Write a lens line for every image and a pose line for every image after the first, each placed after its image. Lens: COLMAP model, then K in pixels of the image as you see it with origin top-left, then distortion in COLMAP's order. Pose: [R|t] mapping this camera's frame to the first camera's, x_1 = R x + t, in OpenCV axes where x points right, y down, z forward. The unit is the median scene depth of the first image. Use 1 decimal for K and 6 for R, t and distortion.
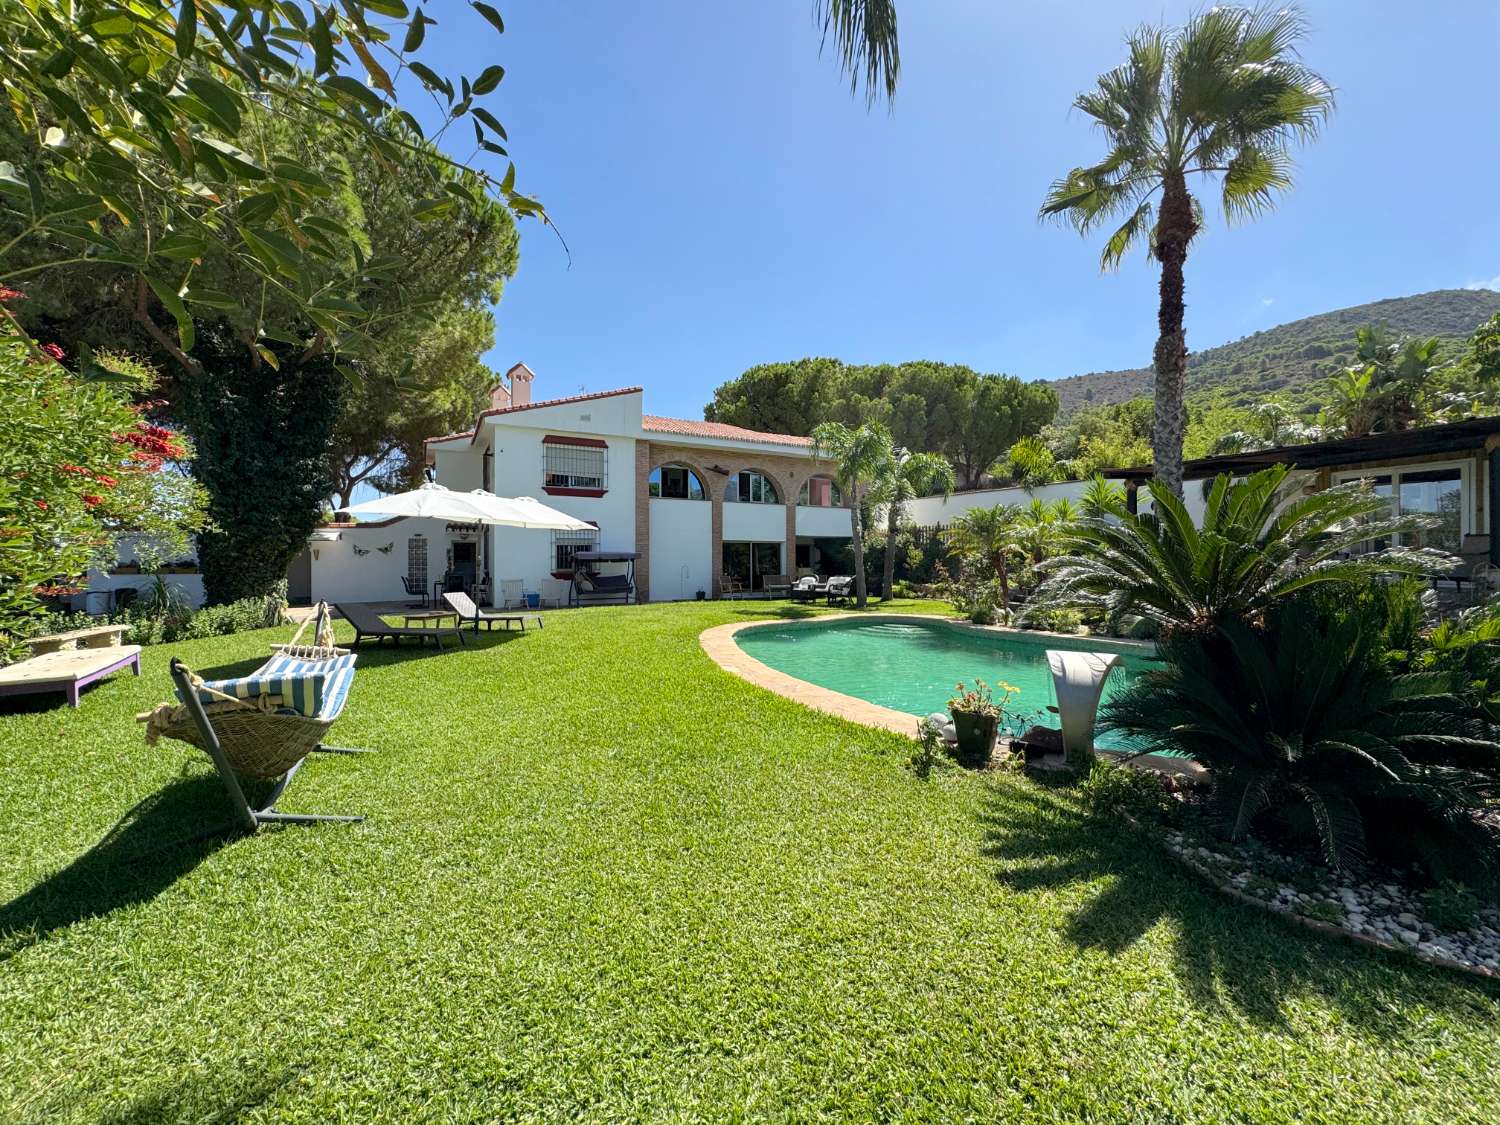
lens RADIAL K [[605.8, 0, 750.0], [0, 605.8, 562.5], [0, 0, 1]] dist [0.001320, 0.000045]
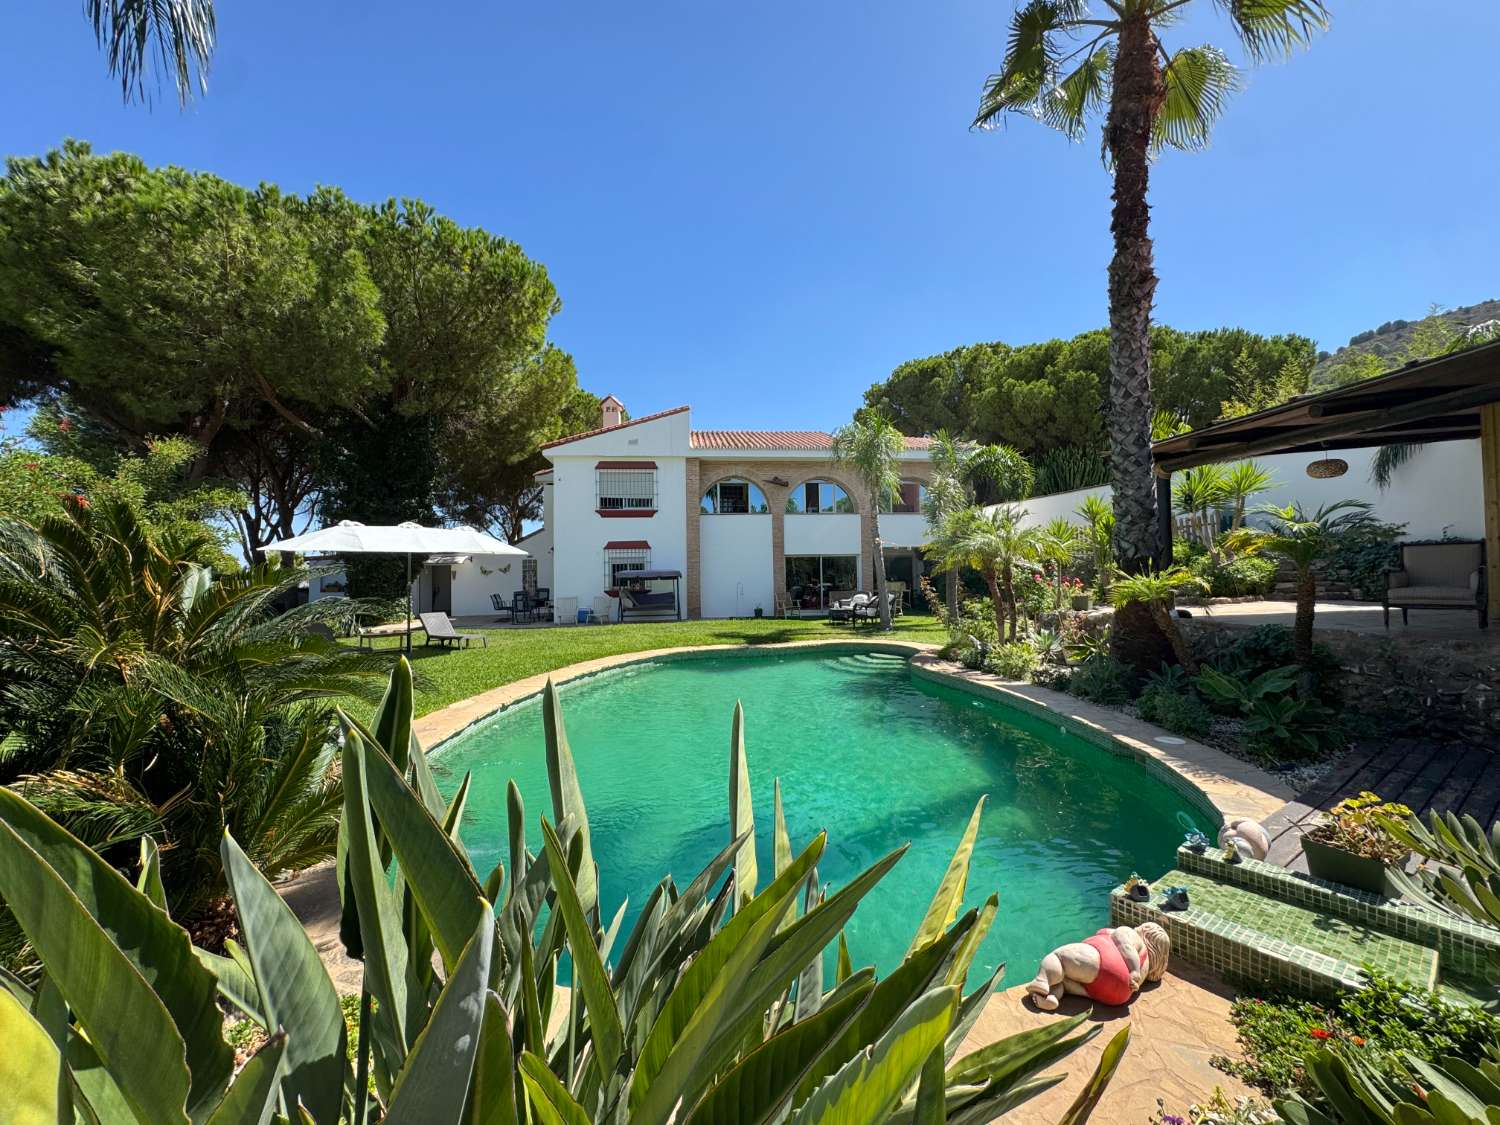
lens RADIAL K [[605.2, 0, 750.0], [0, 605.2, 562.5], [0, 0, 1]] dist [-0.001820, -0.000150]
pose [[0.924400, -0.018298, -0.380986, 0.291026], [0.012826, 0.999775, -0.016895, -0.010158], [0.381210, 0.010731, 0.924426, 0.108296]]
